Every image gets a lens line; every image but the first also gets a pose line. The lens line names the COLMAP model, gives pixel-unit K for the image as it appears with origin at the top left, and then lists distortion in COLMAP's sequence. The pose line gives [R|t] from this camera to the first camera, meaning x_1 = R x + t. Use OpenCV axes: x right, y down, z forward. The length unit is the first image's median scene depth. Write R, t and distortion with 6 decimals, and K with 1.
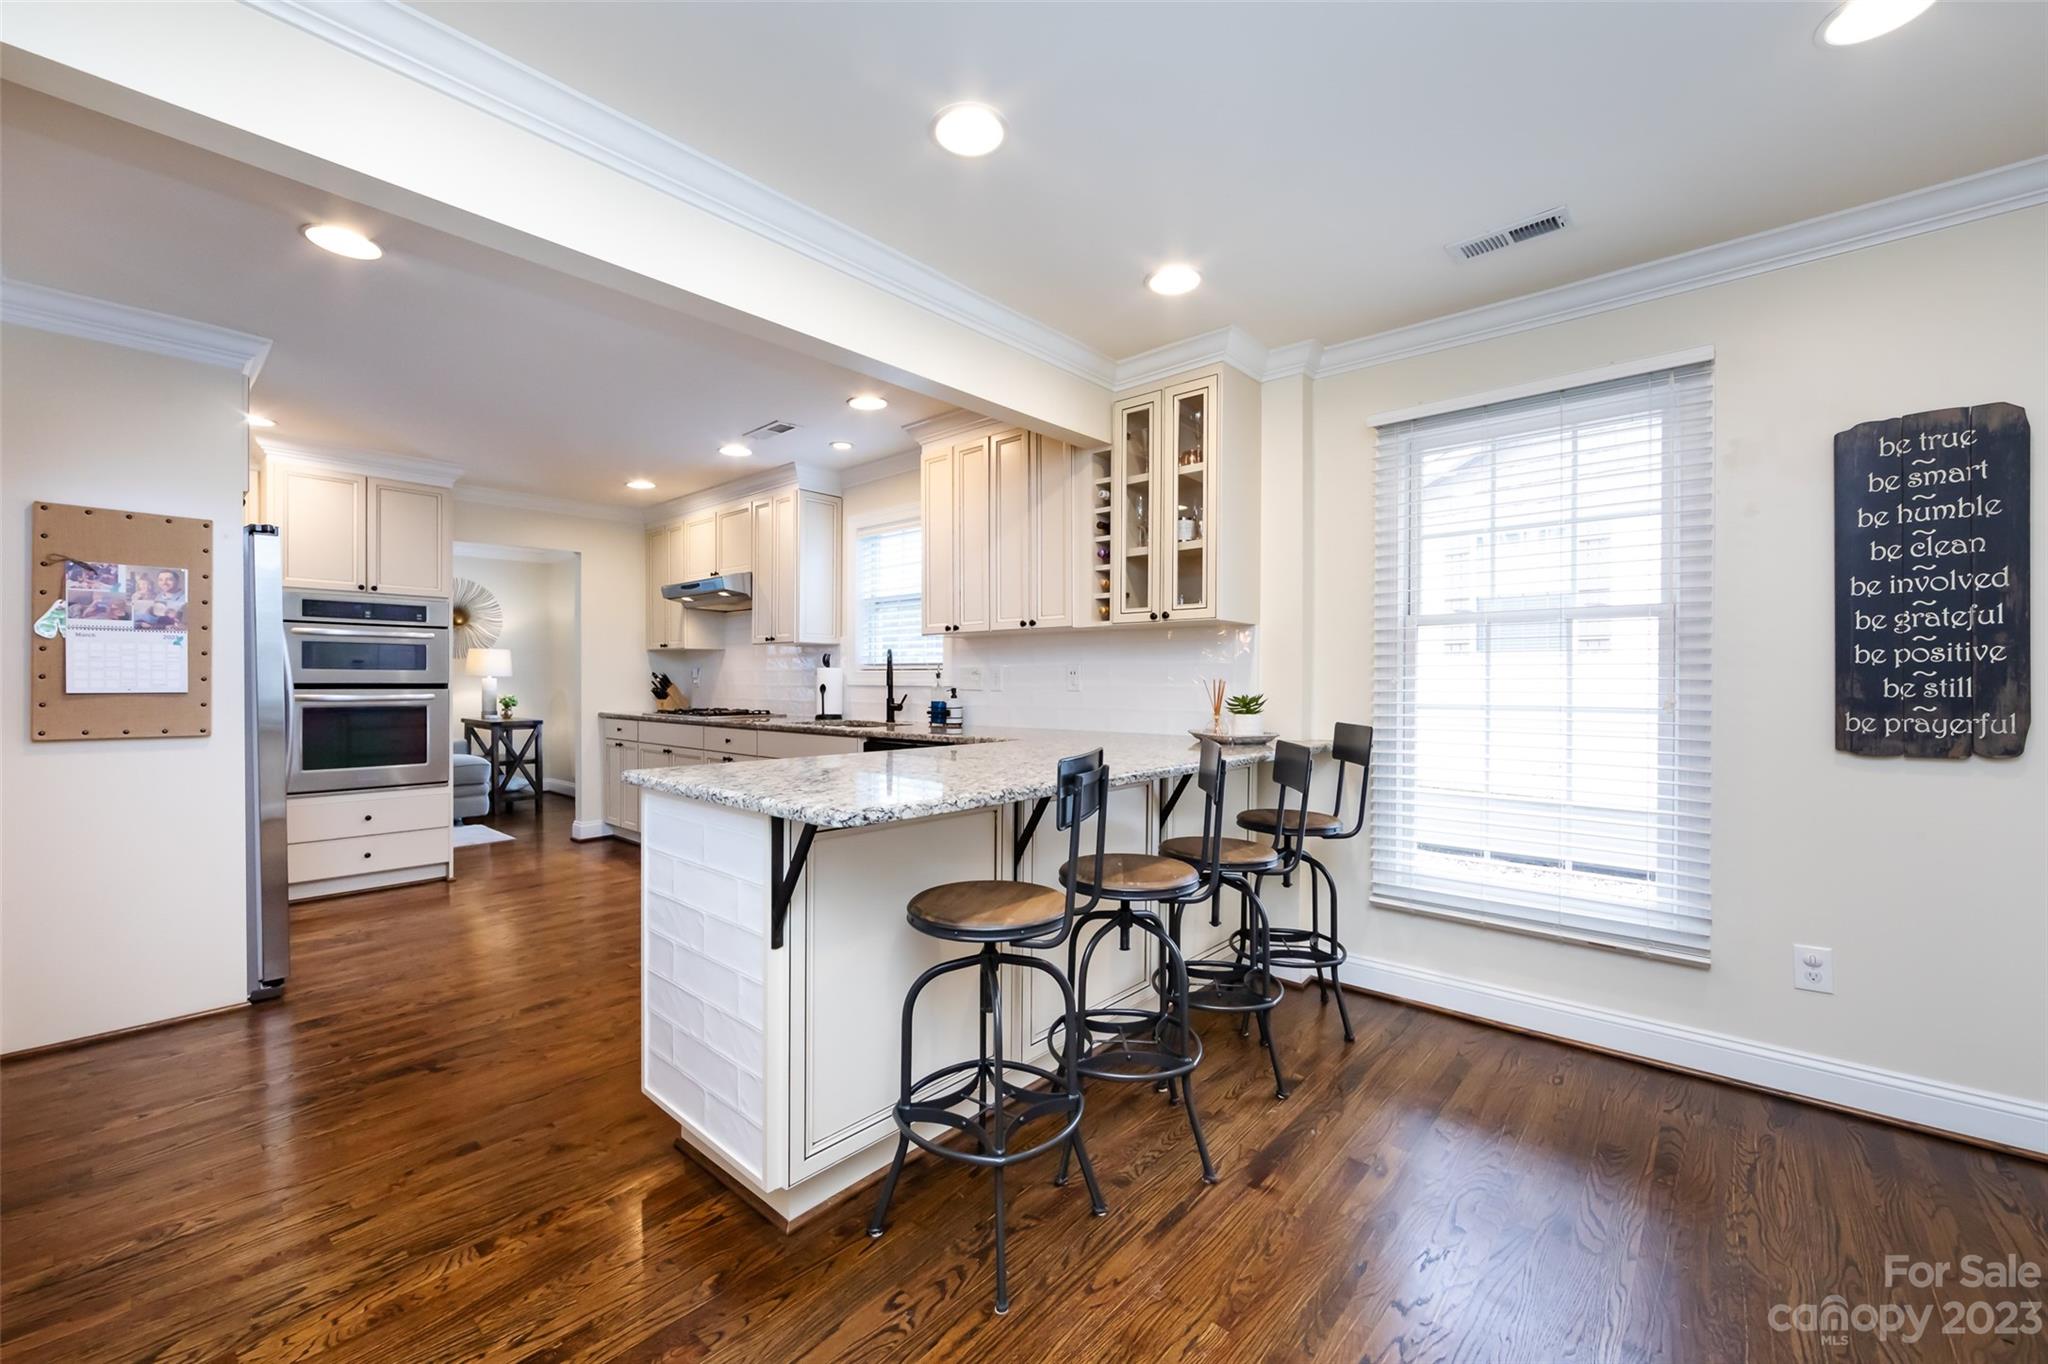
lens RADIAL K [[817.2, 0, 1043.9], [0, 817.2, 689.9], [0, 0, 1]] dist [-0.005343, -0.000910]
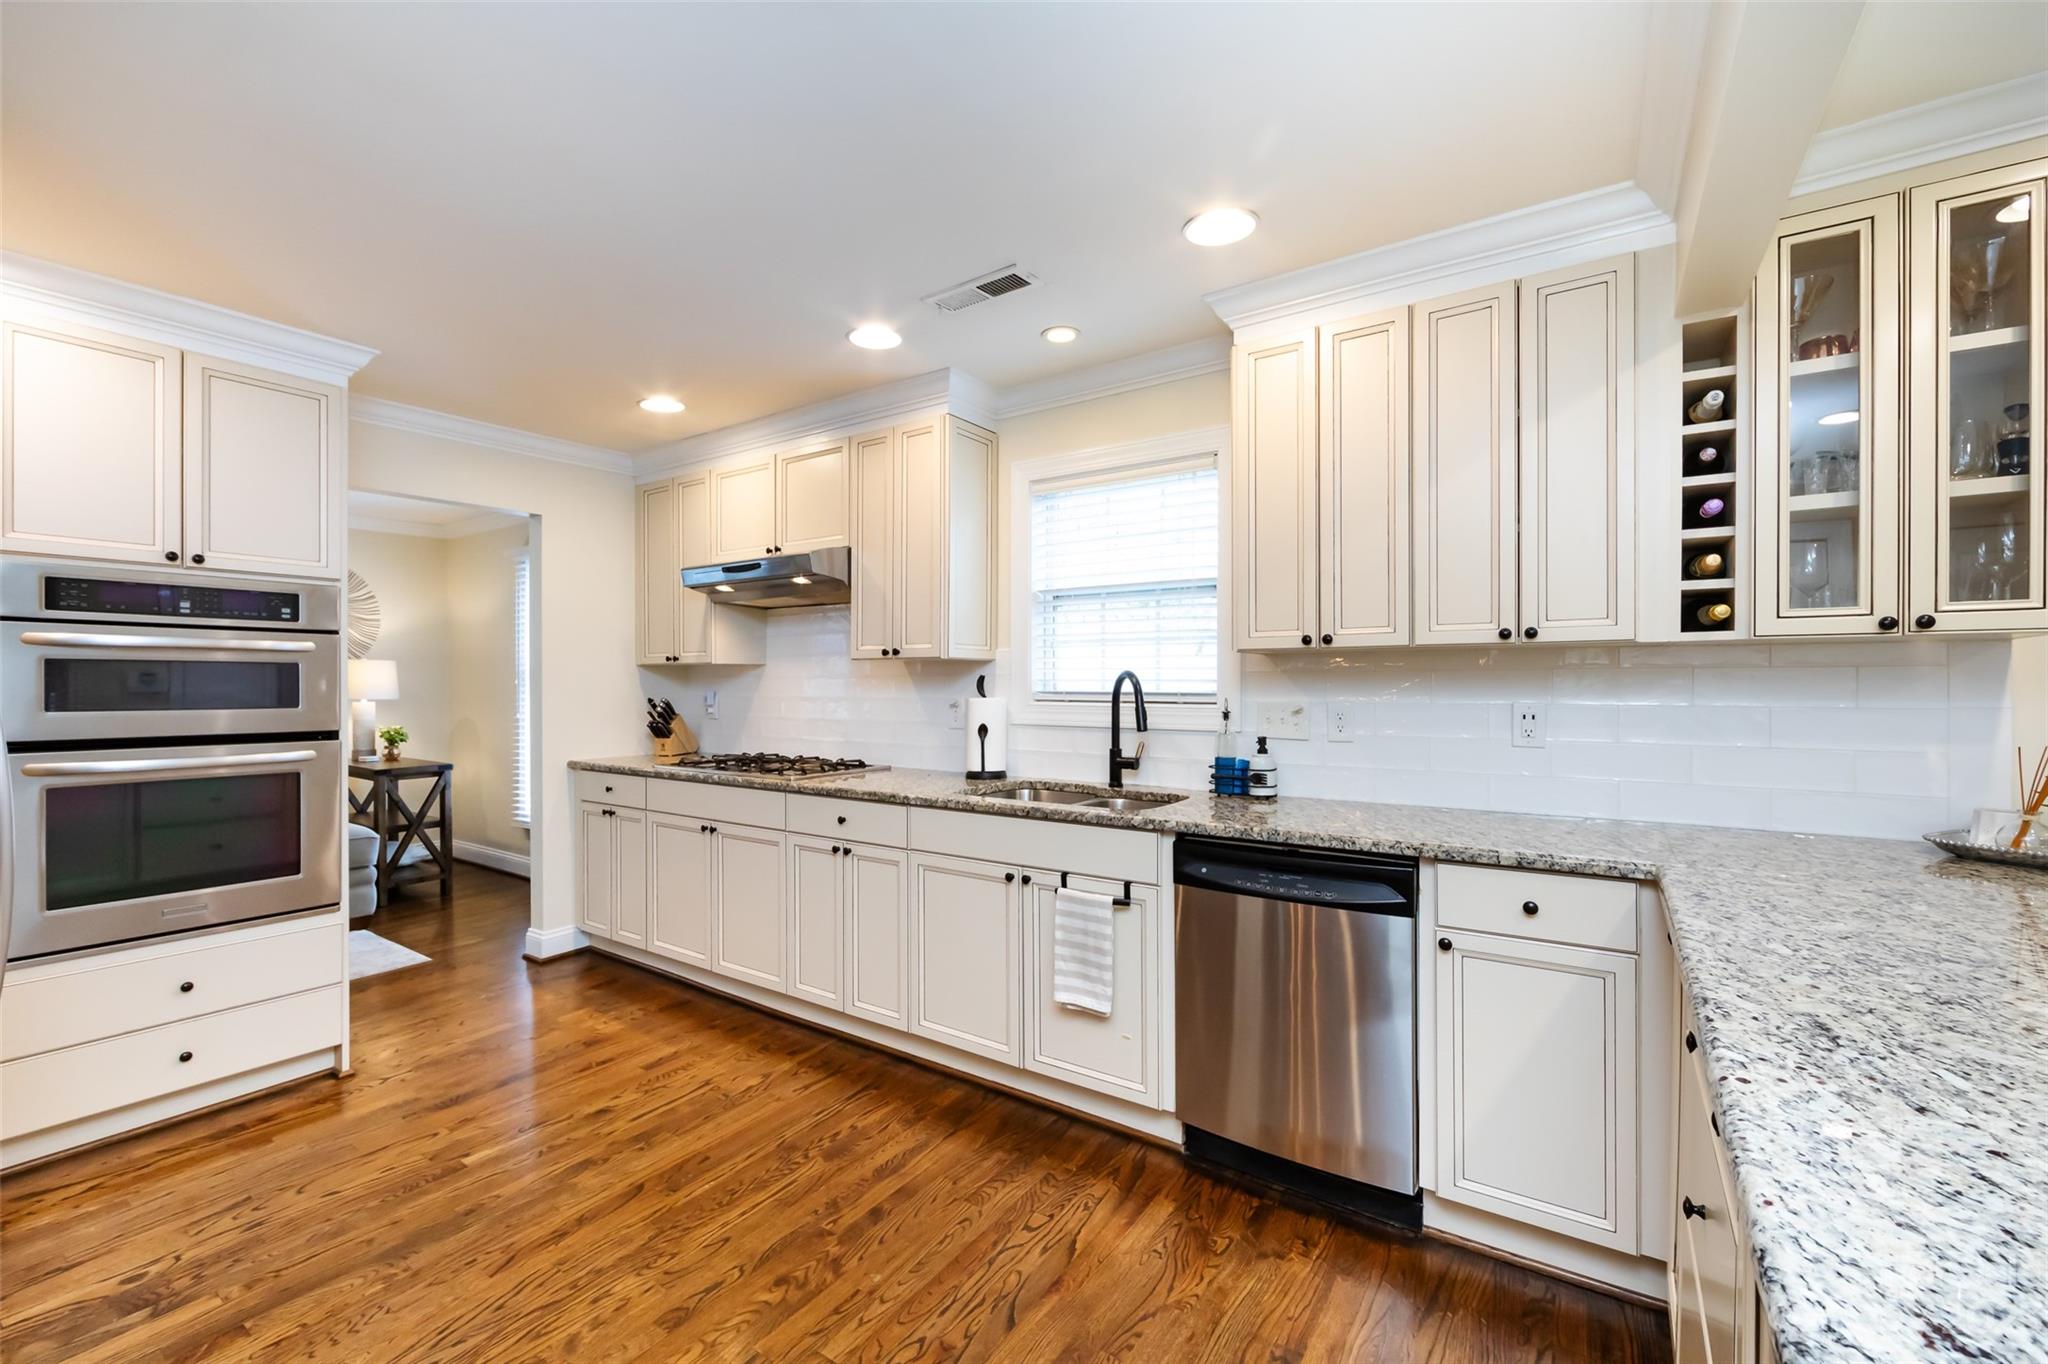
lens RADIAL K [[817.2, 0, 1016.7], [0, 817.2, 688.0], [0, 0, 1]] dist [-0.005343, -0.000910]
pose [[0.992654, -0.003720, 0.120927, -0.339079], [0.004221, 0.999984, -0.003891, -0.034162], [-0.120910, 0.004373, 0.992654, 0.388879]]
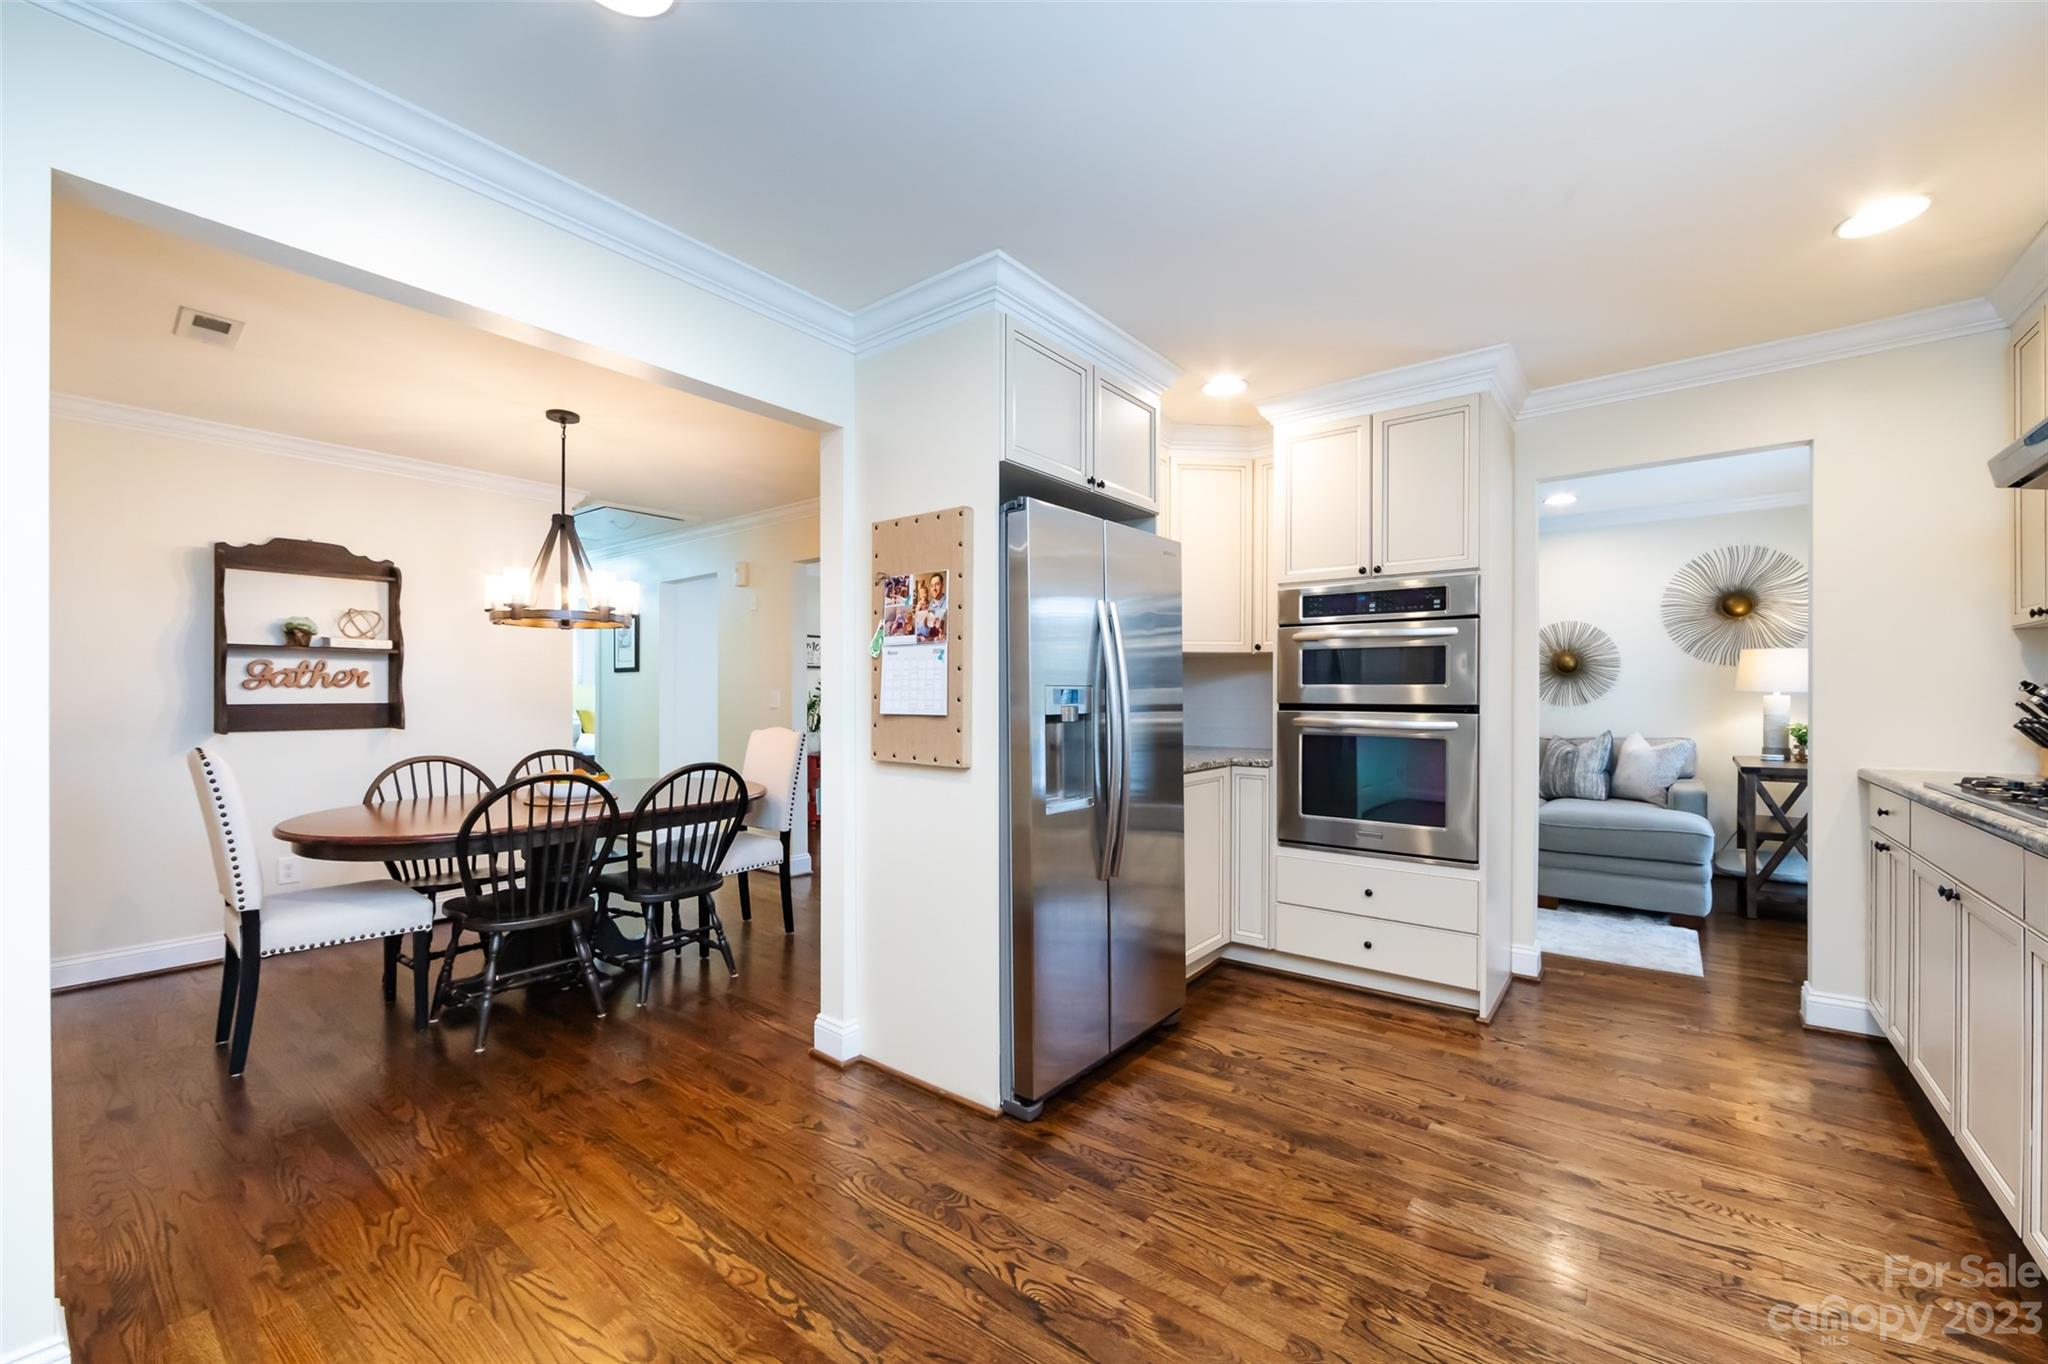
lens RADIAL K [[817.2, 0, 1047.6], [0, 817.2, 688.7], [0, 0, 1]] dist [-0.005343, -0.000910]
pose [[0.073015, -0.007467, -0.997303, -0.133216], [-0.009429, 0.999922, -0.008177, -0.012338], [0.997286, 0.010001, 0.072939, 0.641825]]
